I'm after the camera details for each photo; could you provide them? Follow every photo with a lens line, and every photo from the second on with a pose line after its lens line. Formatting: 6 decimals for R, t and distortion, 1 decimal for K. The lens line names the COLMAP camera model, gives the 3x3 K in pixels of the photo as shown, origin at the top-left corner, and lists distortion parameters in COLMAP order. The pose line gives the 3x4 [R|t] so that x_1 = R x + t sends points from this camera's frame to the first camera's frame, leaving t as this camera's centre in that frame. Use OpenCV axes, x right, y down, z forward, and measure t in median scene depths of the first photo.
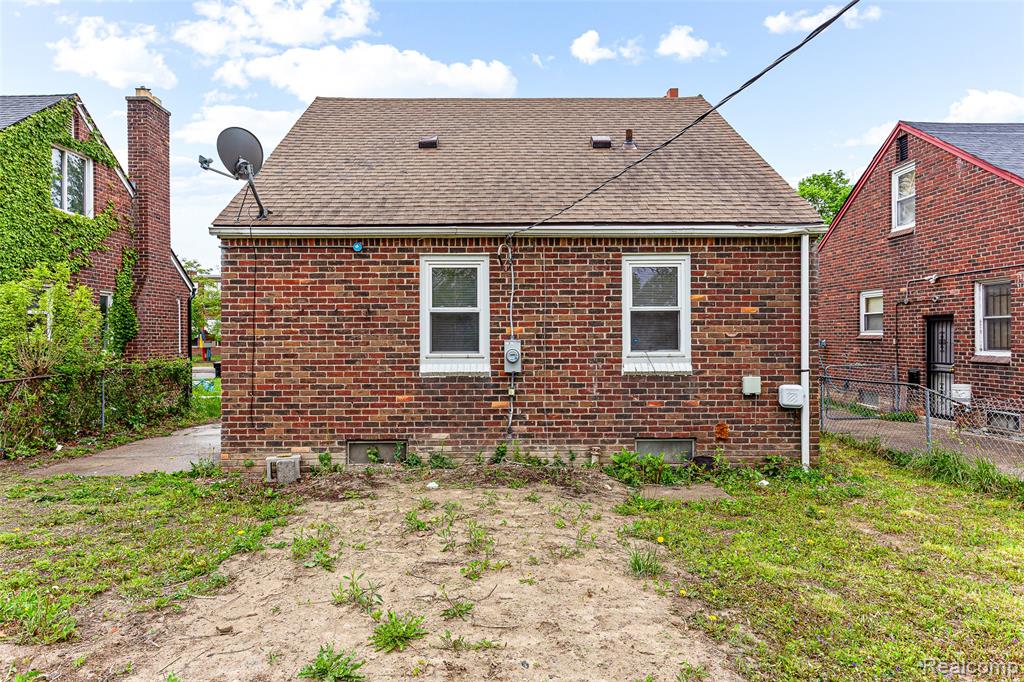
lens RADIAL K [[638.3, 0, 512.0], [0, 638.3, 341.0], [0, 0, 1]] dist [0.002478, 0.000111]
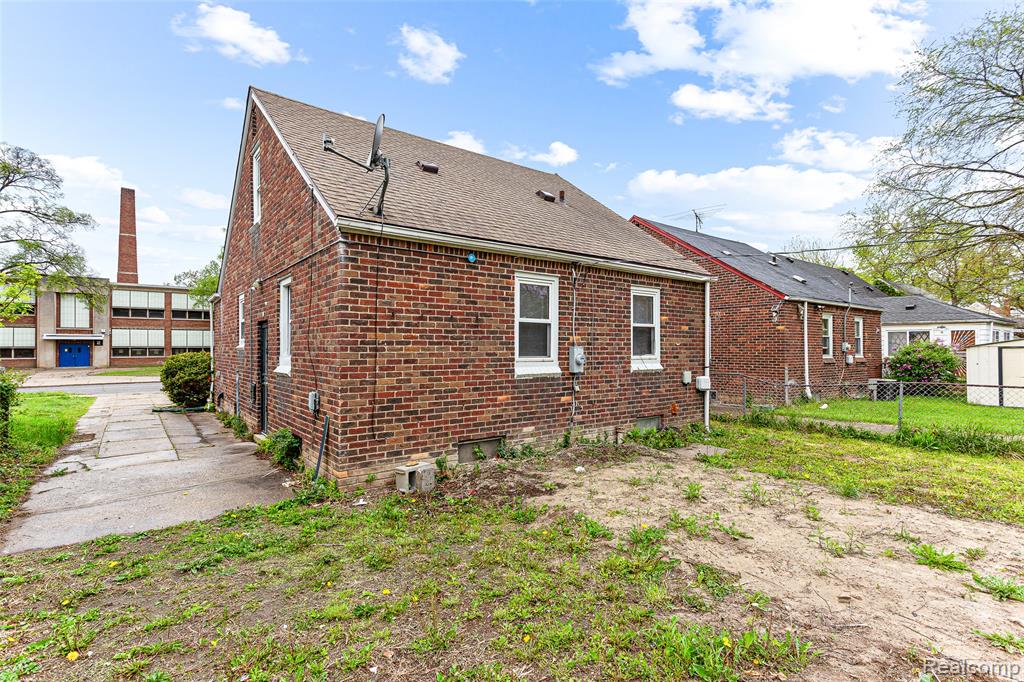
lens RADIAL K [[495.3, 0, 487.6], [0, 495.3, 347.3], [0, 0, 1]] dist [-0.001197, -0.000094]
pose [[0.807321, 0.006127, 0.590081, -0.701386], [0.001015, 0.999930, -0.011770, 0.010846], [-0.590112, 0.010101, 0.807258, 0.319029]]
